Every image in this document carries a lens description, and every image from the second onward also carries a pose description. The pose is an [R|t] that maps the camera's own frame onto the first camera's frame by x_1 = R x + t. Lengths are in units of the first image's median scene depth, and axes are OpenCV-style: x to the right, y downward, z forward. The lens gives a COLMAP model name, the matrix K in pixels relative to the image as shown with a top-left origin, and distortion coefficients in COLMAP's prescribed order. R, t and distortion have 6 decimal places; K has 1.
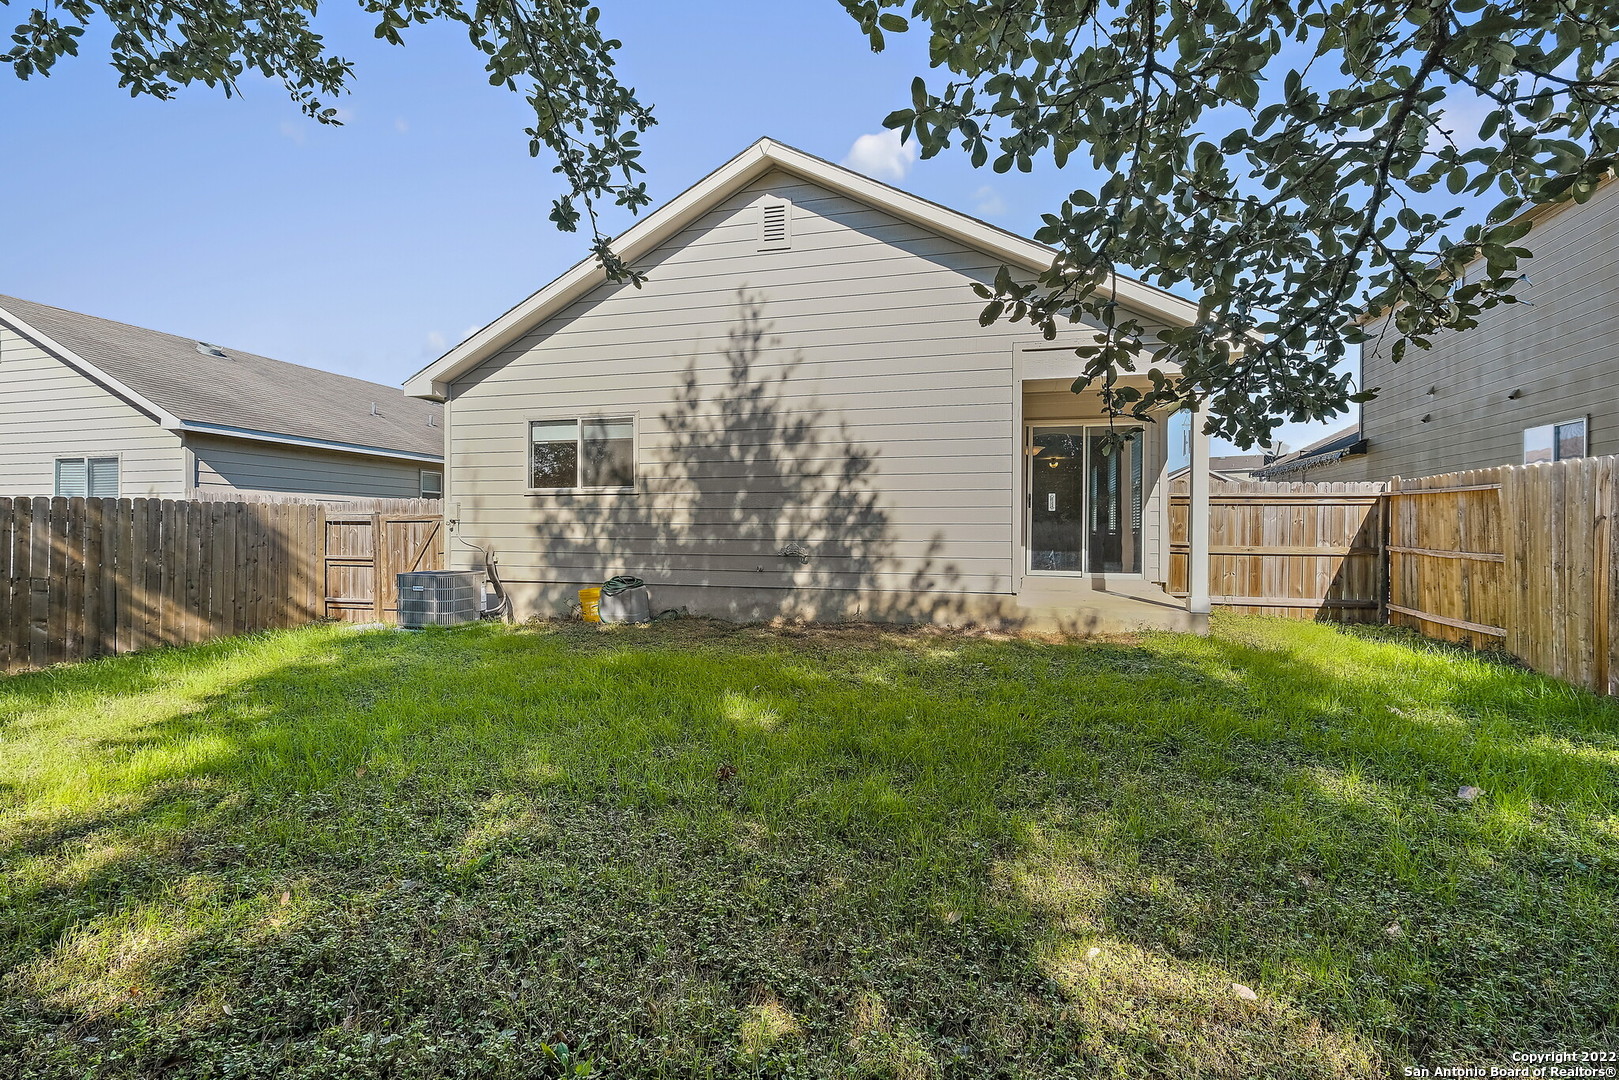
lens RADIAL K [[734.7, 0, 809.5], [0, 734.7, 540.0], [0, 0, 1]] dist [0.000585, 0.000151]
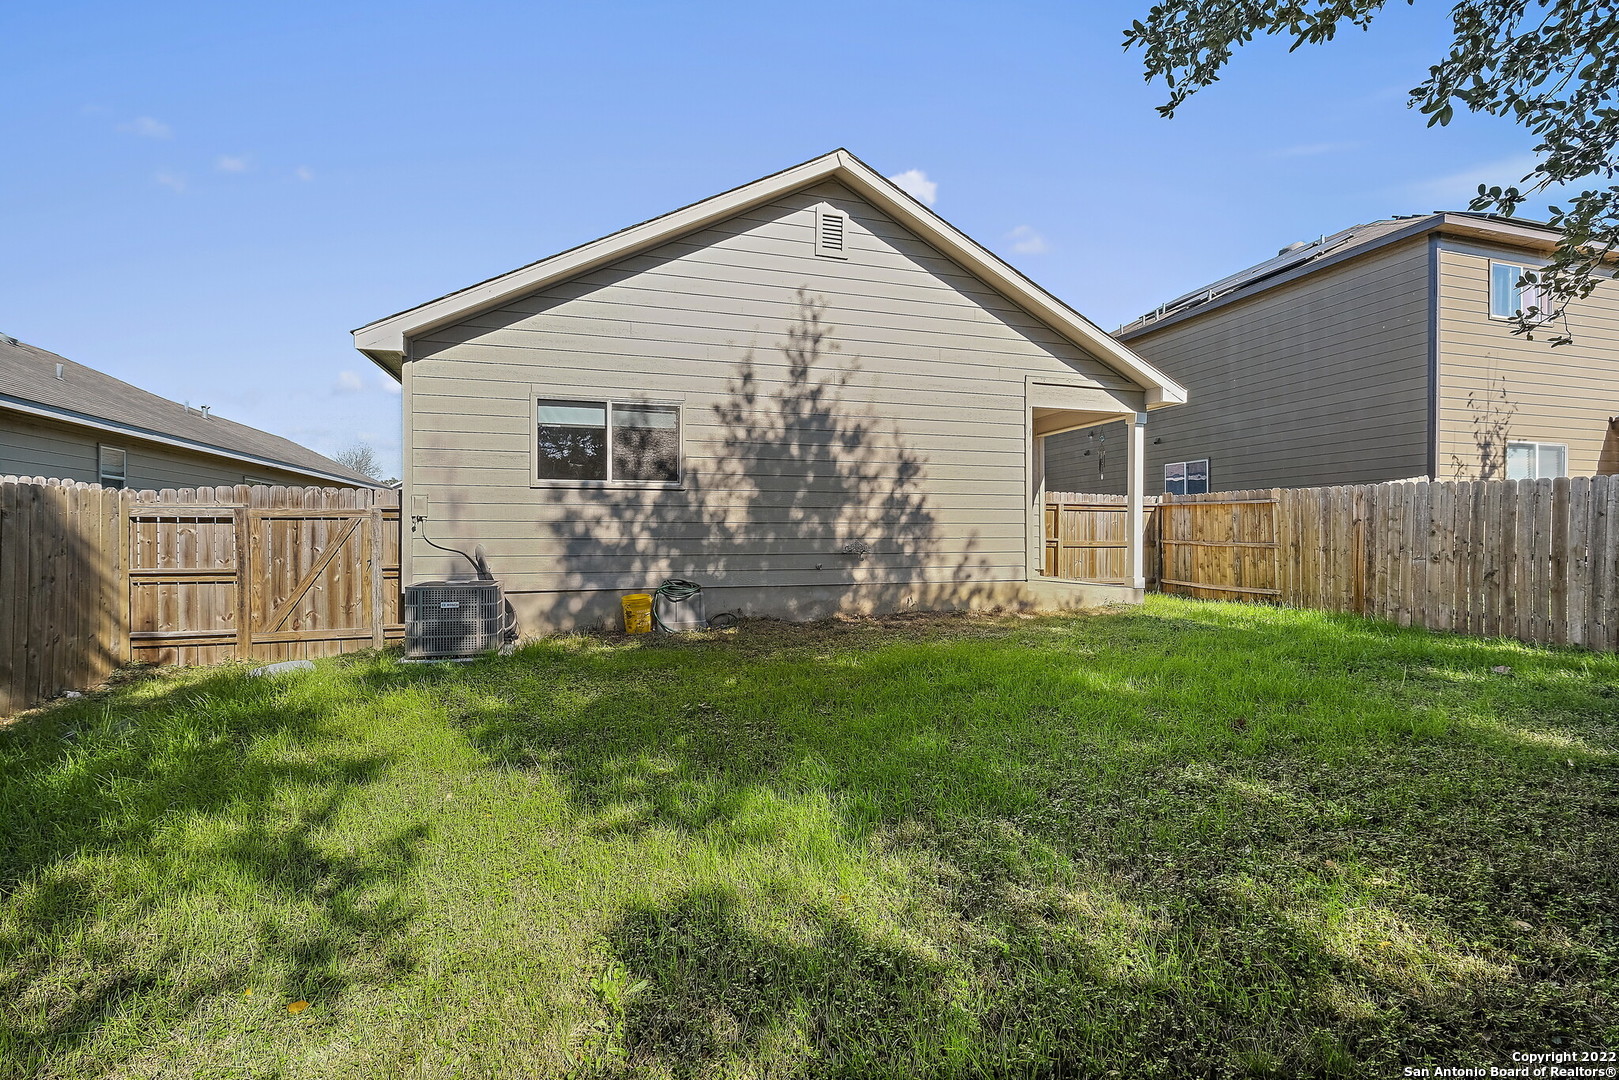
lens RADIAL K [[721.6, 0, 800.6], [0, 721.6, 534.3], [0, 0, 1]] dist [-0.001772, -0.000733]
pose [[0.845736, -0.003799, 0.533589, -0.623062], [0.007502, 0.999960, -0.004771, -0.001479], [-0.533550, 0.008038, 0.845731, 0.167767]]
